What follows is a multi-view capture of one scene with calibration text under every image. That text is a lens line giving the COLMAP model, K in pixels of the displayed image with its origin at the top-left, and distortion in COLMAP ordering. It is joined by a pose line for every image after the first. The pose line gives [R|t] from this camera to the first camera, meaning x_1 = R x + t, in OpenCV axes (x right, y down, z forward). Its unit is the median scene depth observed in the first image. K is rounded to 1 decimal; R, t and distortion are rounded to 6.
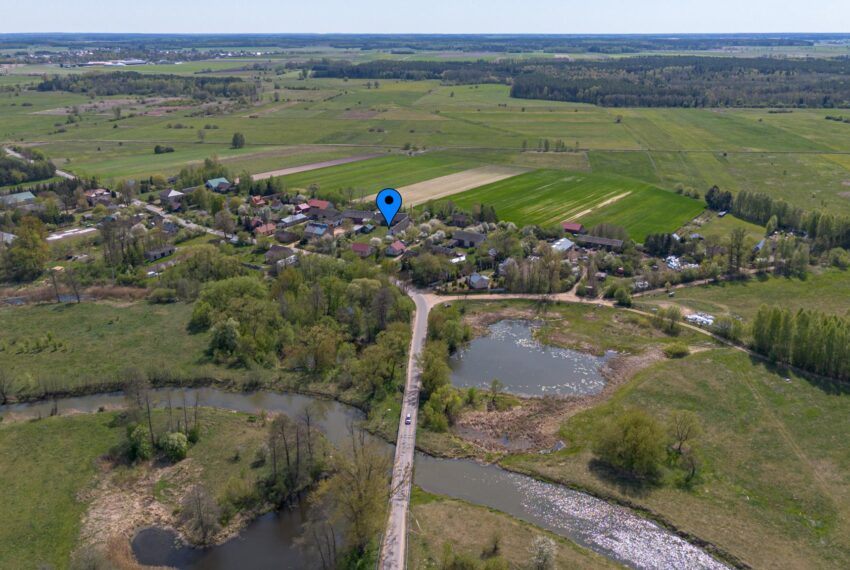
lens RADIAL K [[735.5, 0, 425.0], [0, 735.5, 285.0], [0, 0, 1]] dist [0.001213, -0.012737]
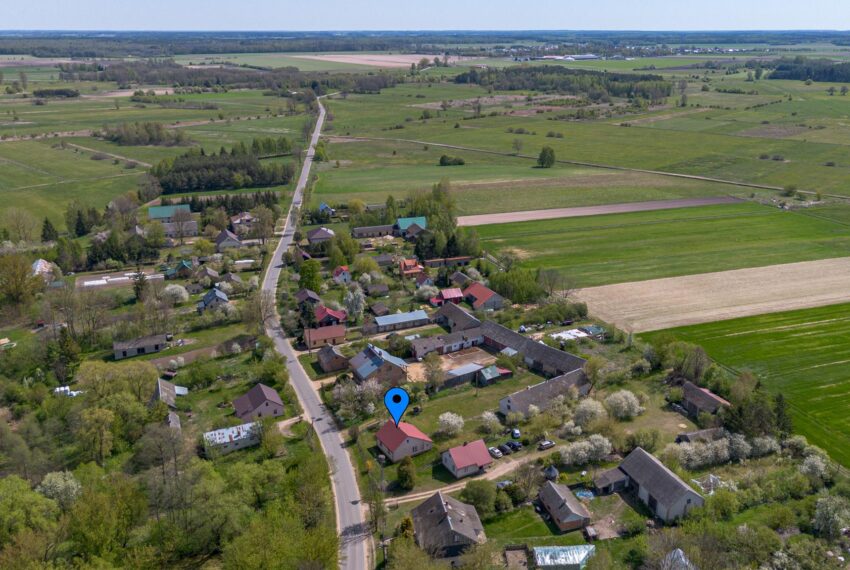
lens RADIAL K [[735.5, 0, 425.0], [0, 735.5, 285.0], [0, 0, 1]] dist [0.001213, -0.012737]
pose [[0.808642, 0.186667, -0.557901, 0.051421], [-0.185490, 0.980854, 0.059326, -0.053662], [0.558293, 0.055512, 0.827784, 0.189543]]
